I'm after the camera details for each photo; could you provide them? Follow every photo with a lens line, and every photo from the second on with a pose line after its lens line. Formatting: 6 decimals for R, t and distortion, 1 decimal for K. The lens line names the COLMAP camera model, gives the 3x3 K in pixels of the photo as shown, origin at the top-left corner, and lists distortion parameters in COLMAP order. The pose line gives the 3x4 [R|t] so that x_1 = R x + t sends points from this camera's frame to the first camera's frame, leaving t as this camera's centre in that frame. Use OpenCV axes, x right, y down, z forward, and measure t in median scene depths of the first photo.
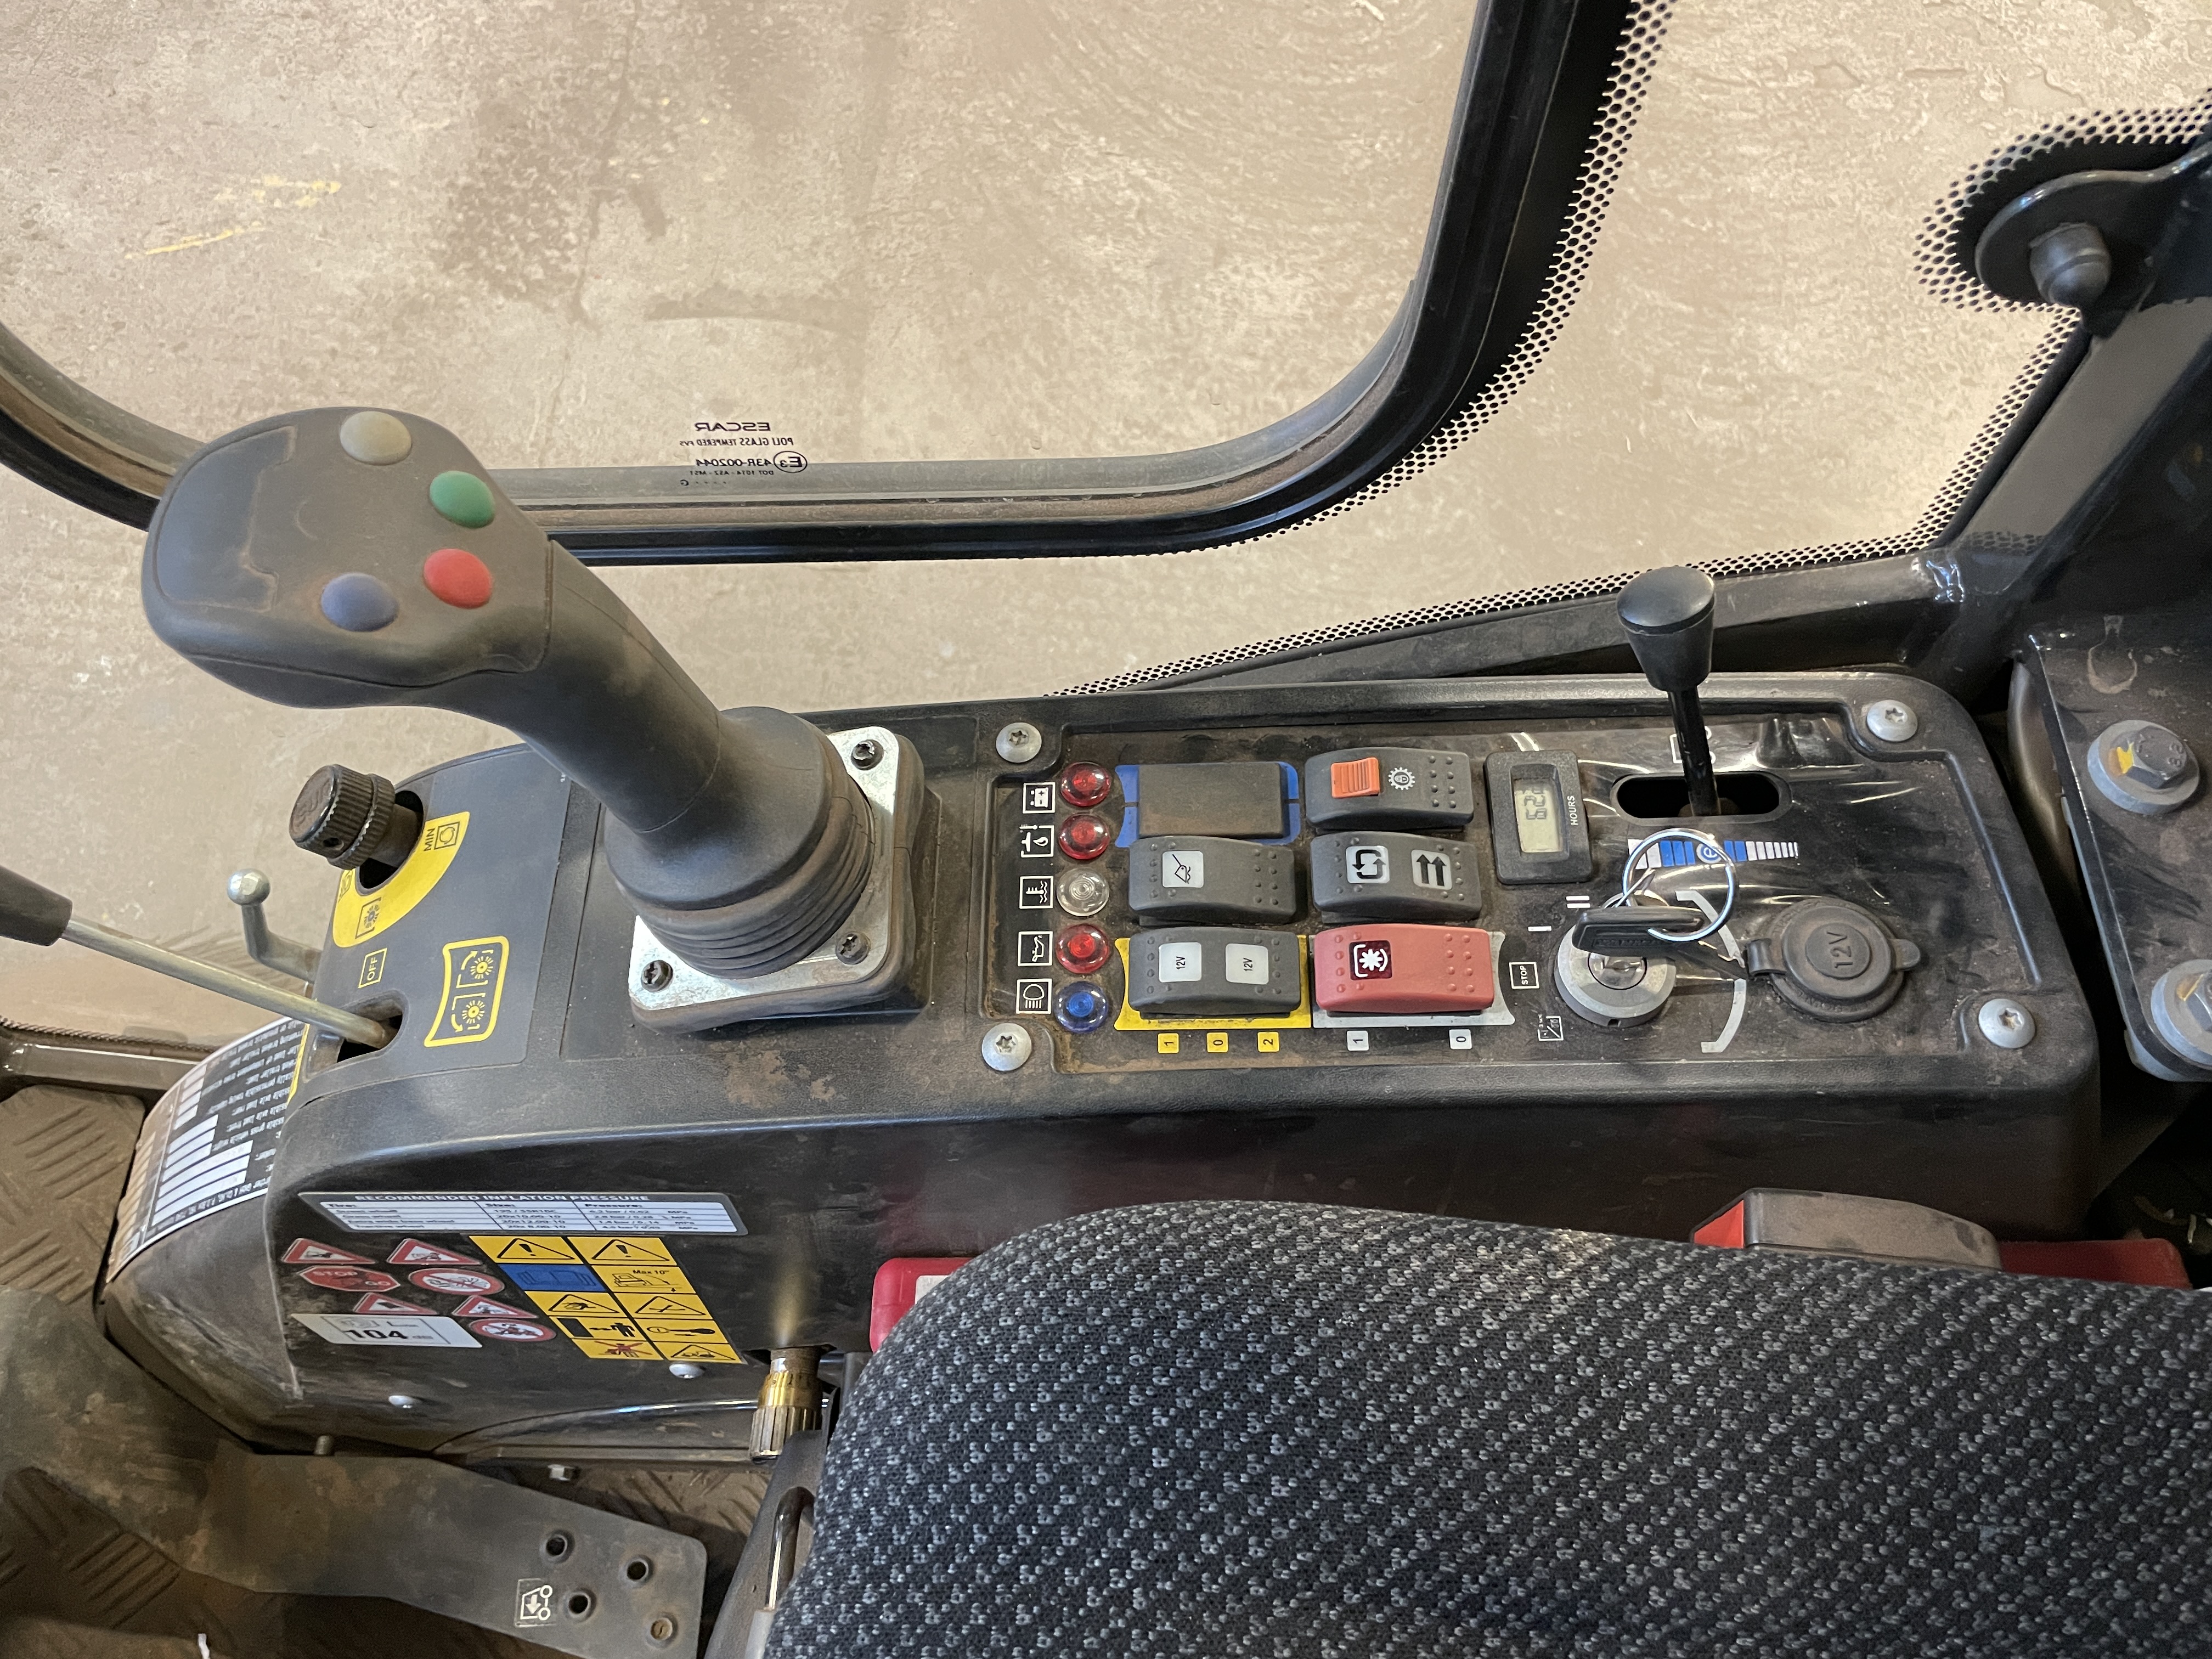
lens RADIAL K [[1678.9, 0, 1127.6], [0, 1678.9, 824.0], [0, 0, 1]] dist [0.088270, -0.129260]
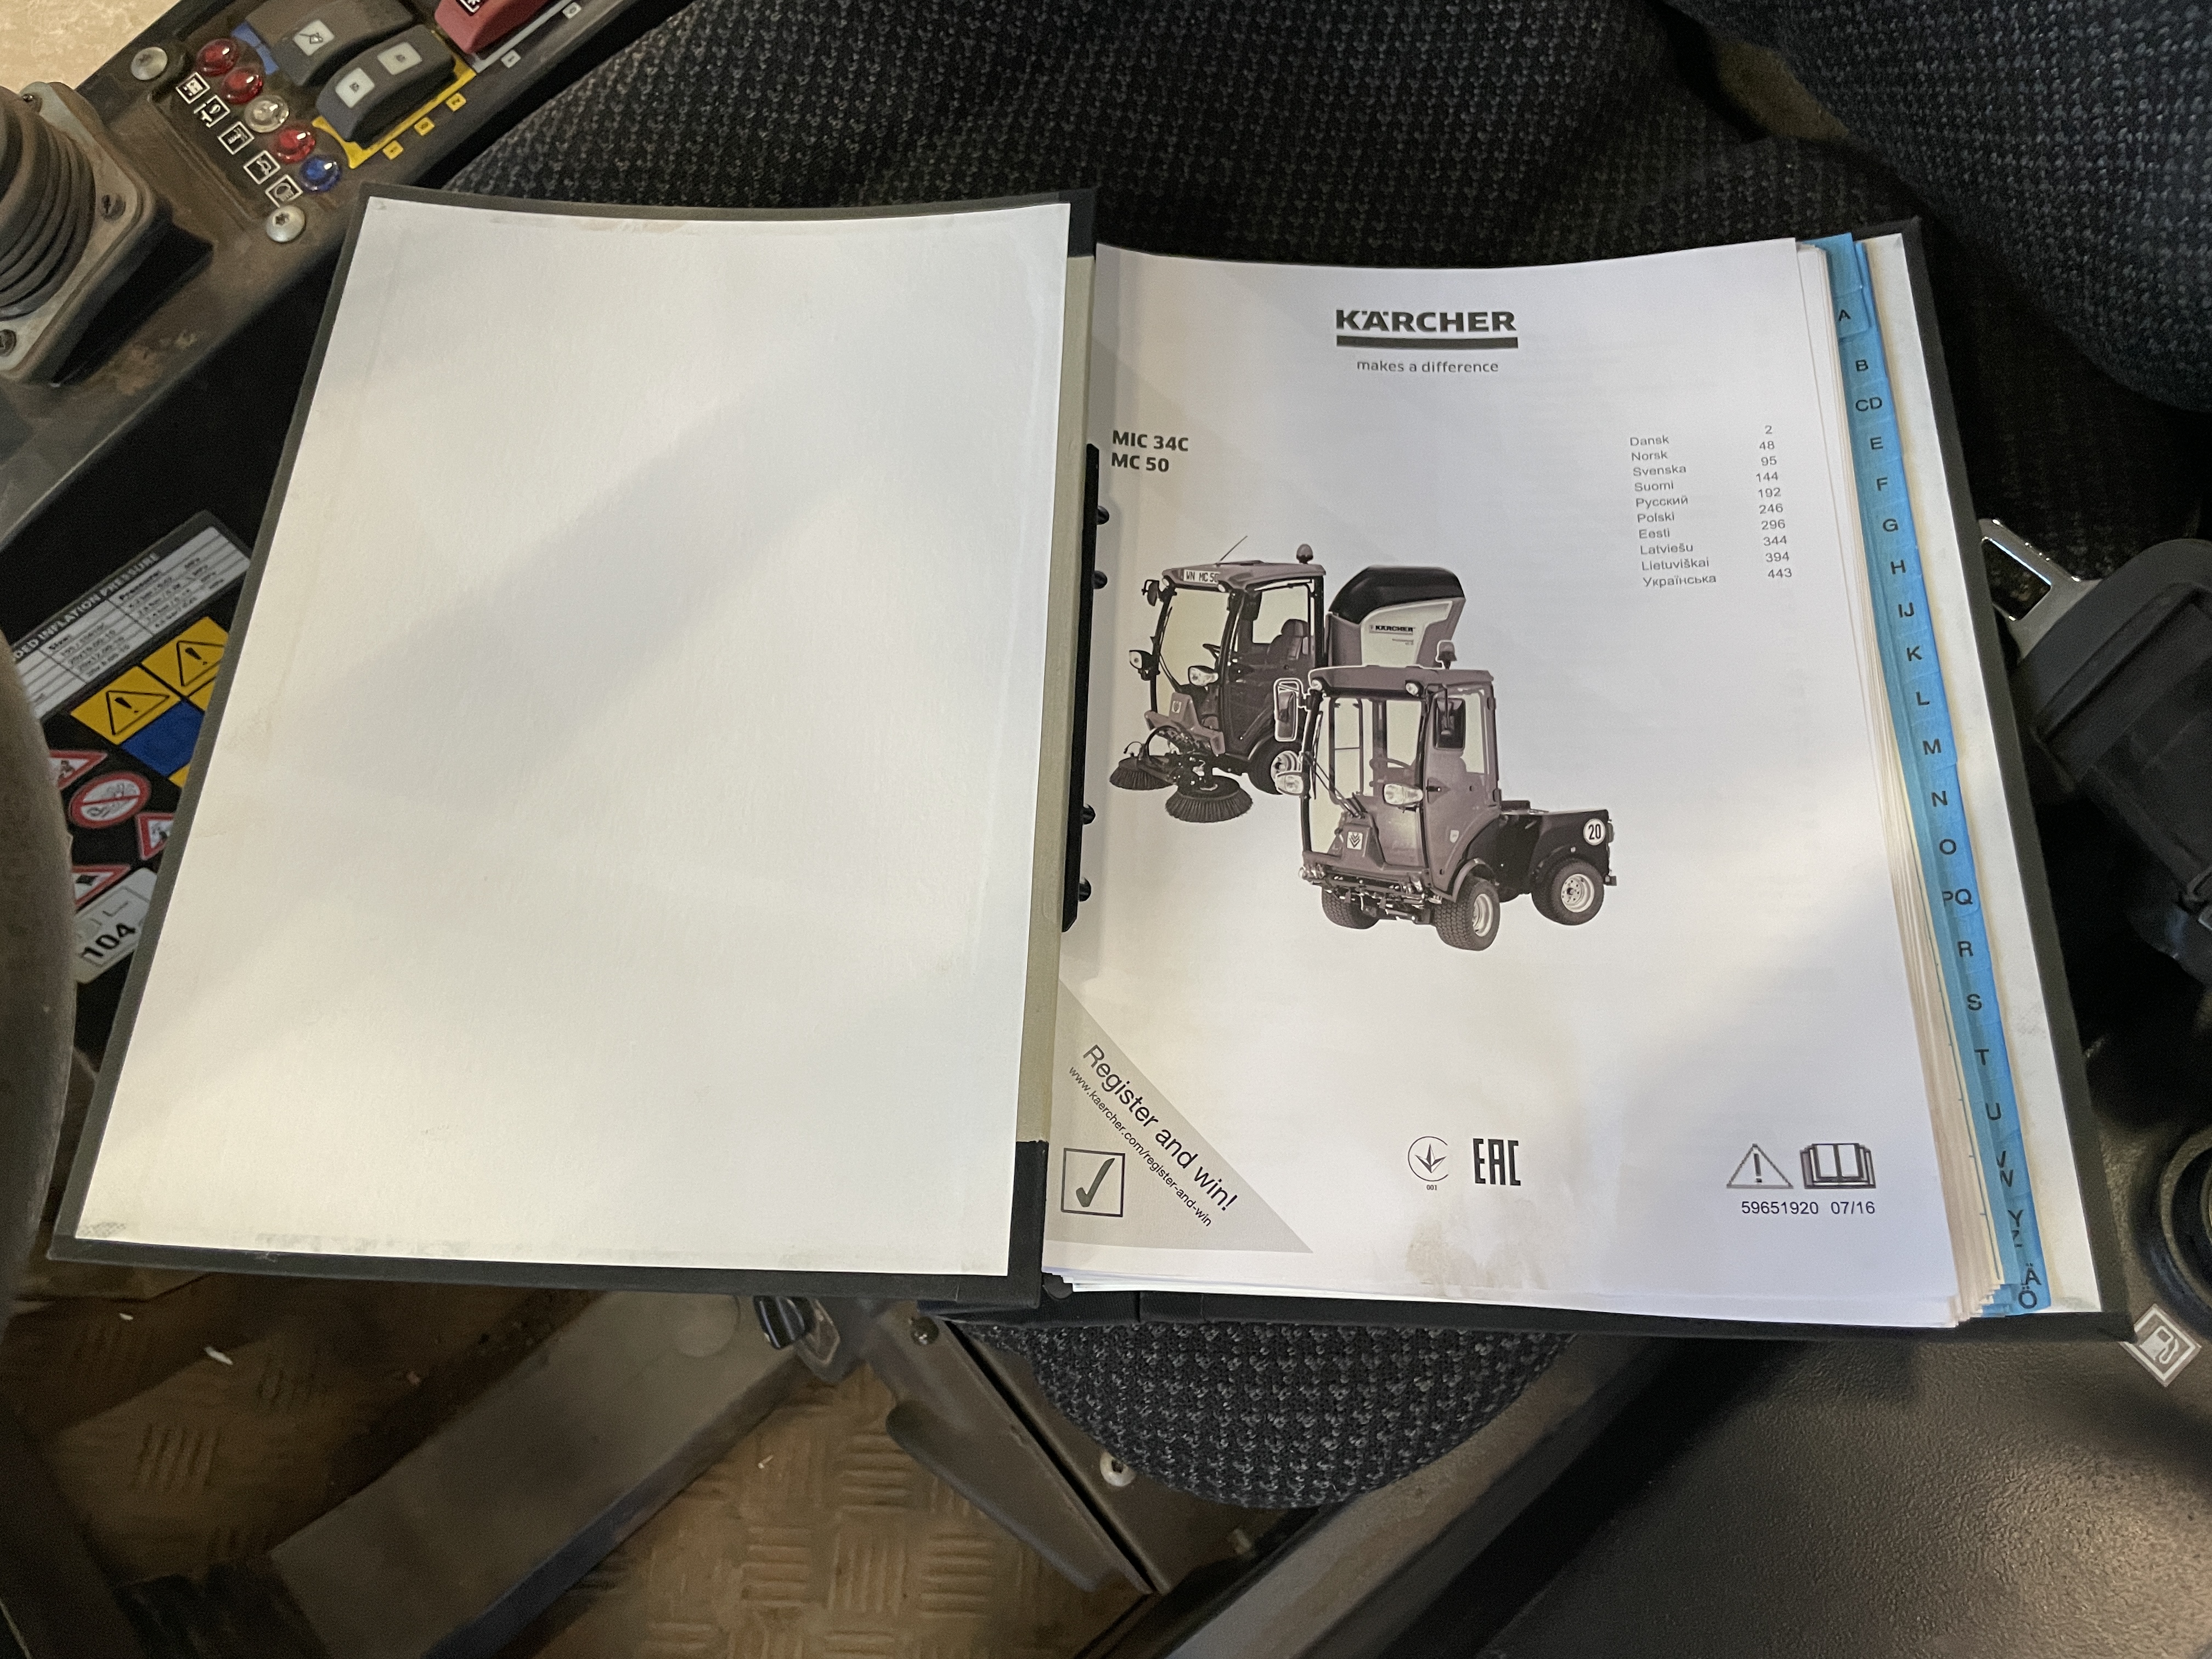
lens RADIAL K [[1678.9, 0, 1127.6], [0, 1678.9, 824.0], [0, 0, 1]] dist [0.088270, -0.129260]
pose [[0.749158, -0.638895, 0.174856, -0.104093], [0.613147, 0.768745, 0.181884, 0.596026], [-0.250624, -0.029047, 0.967649, -0.365346]]
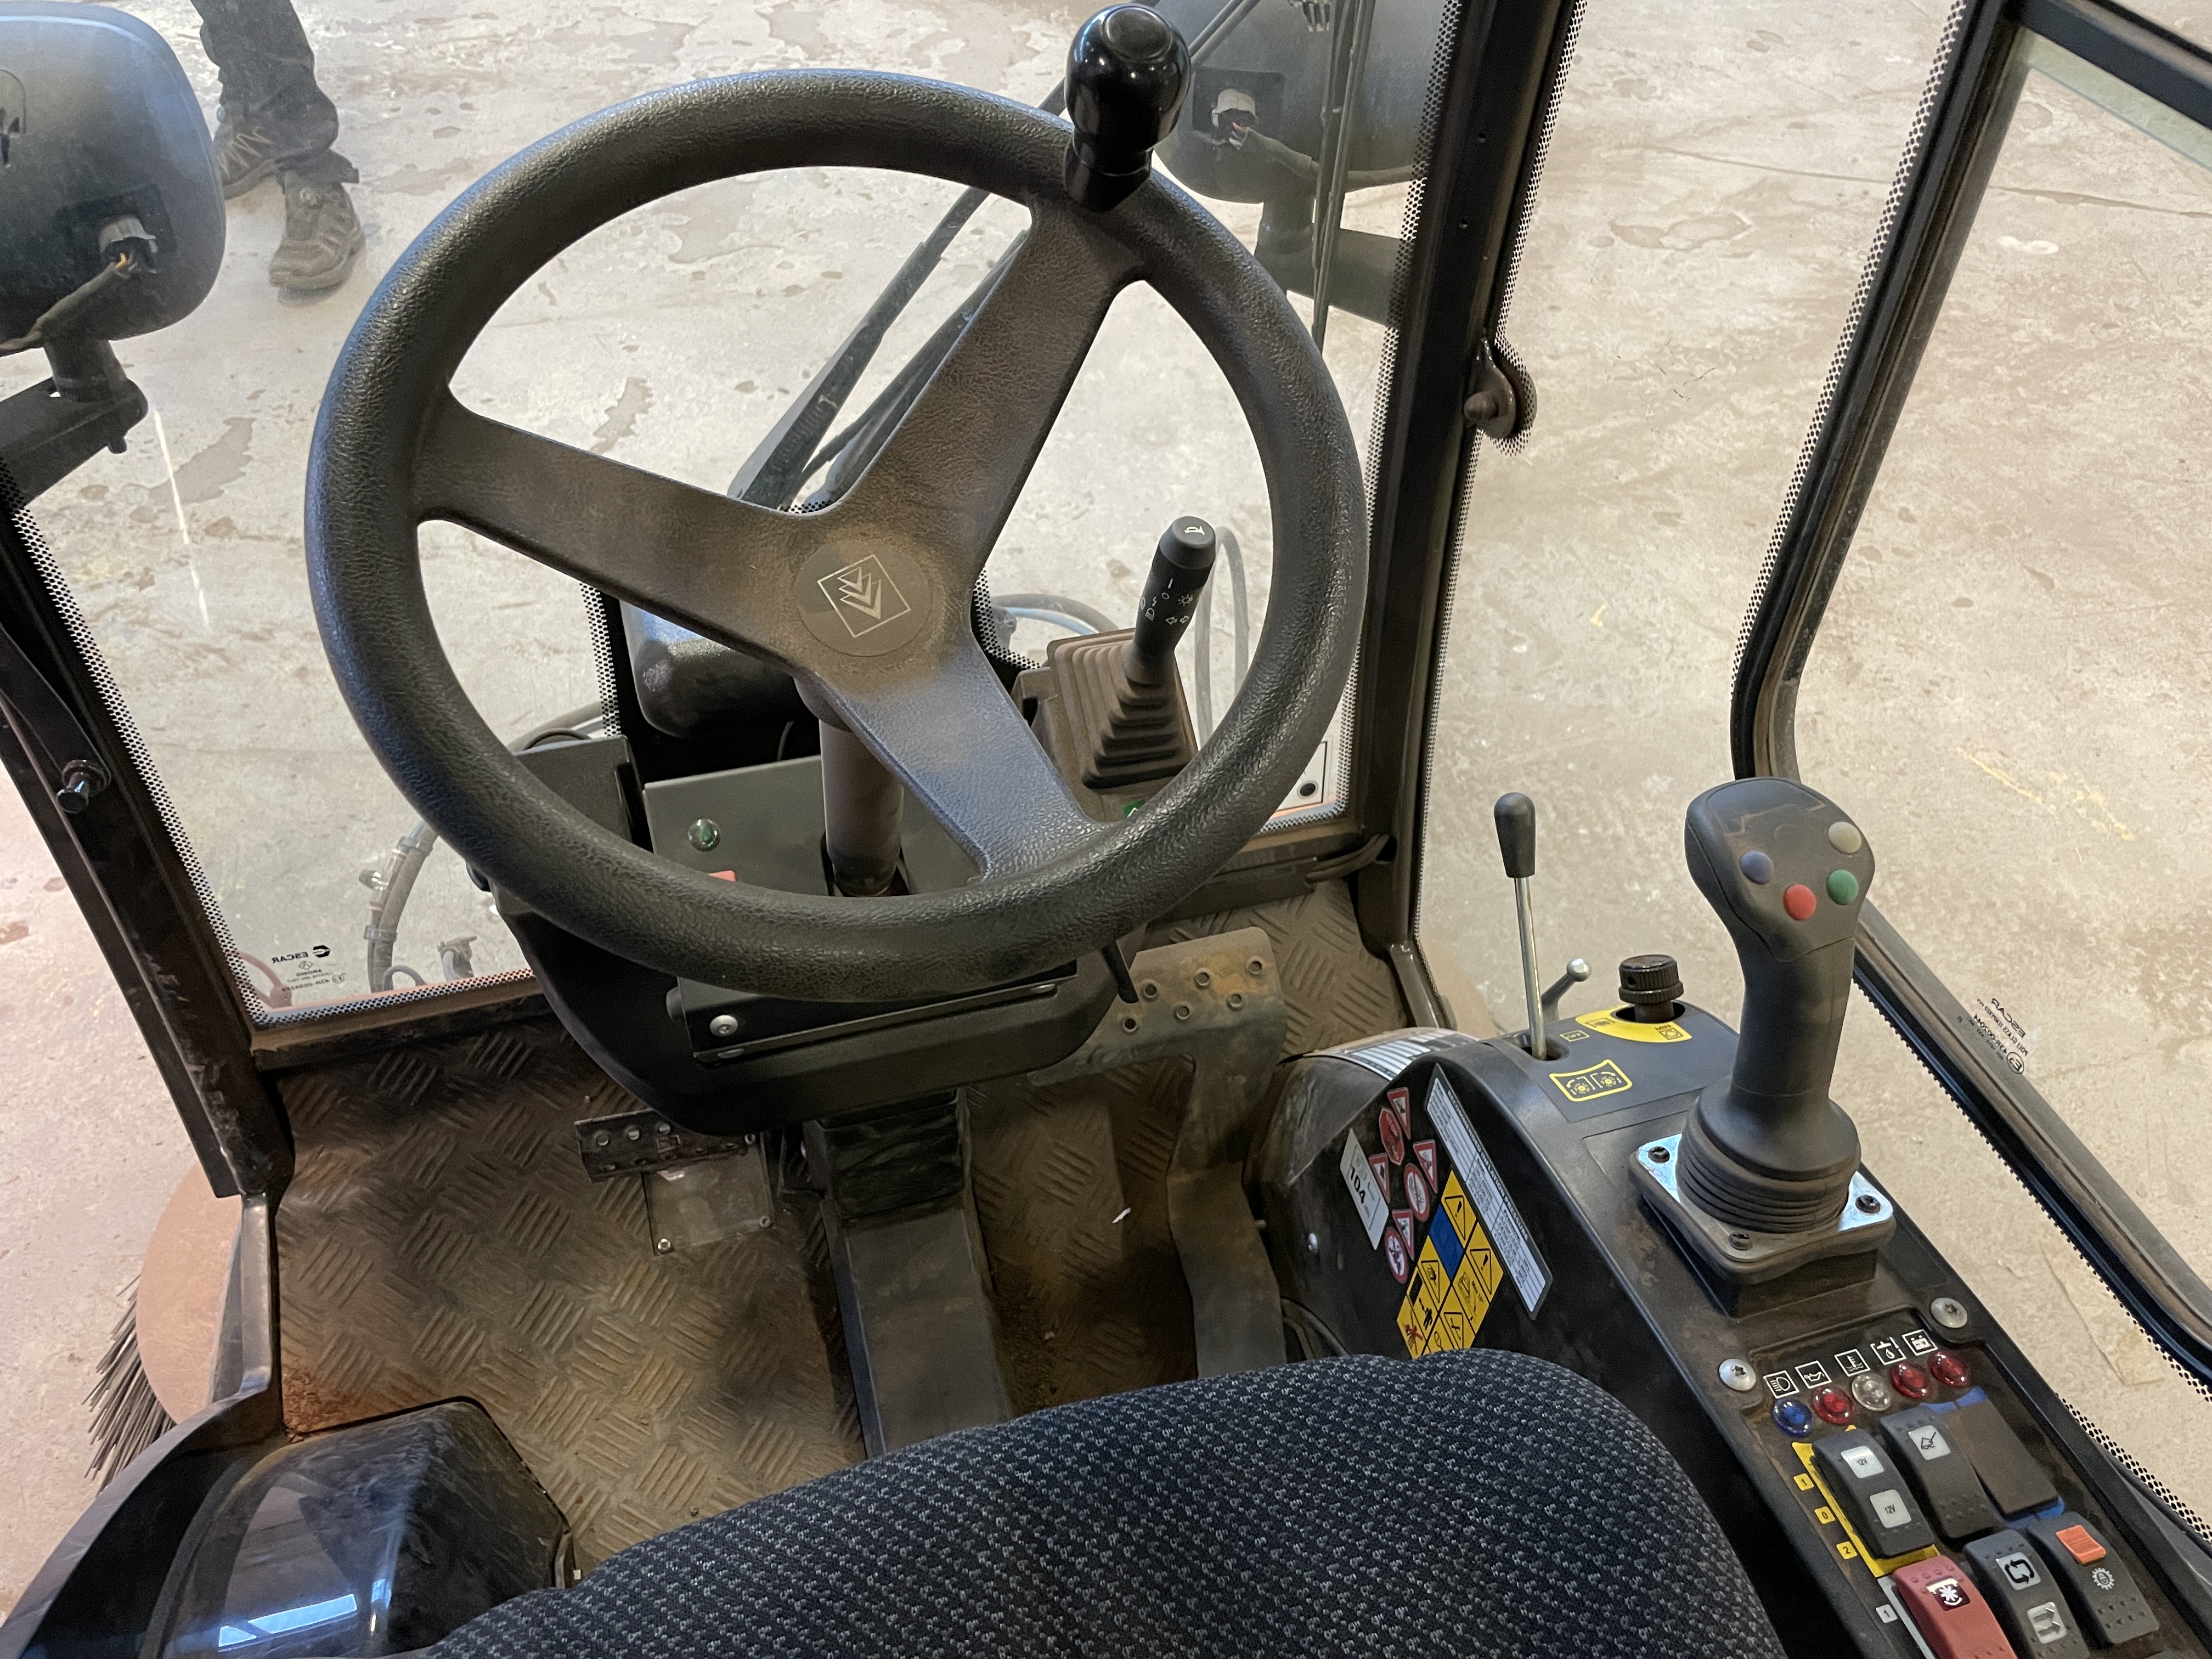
lens RADIAL K [[1718.3, 0, 1110.6], [0, 1718.3, 796.4], [0, 0, 1]] dist [0.084012, -0.120197]
pose [[0.286497, 0.668467, -0.686346, 0.445576], [-0.852239, 0.505110, 0.136208, 0.130737], [0.437730, 0.545908, 0.714407, -0.546246]]
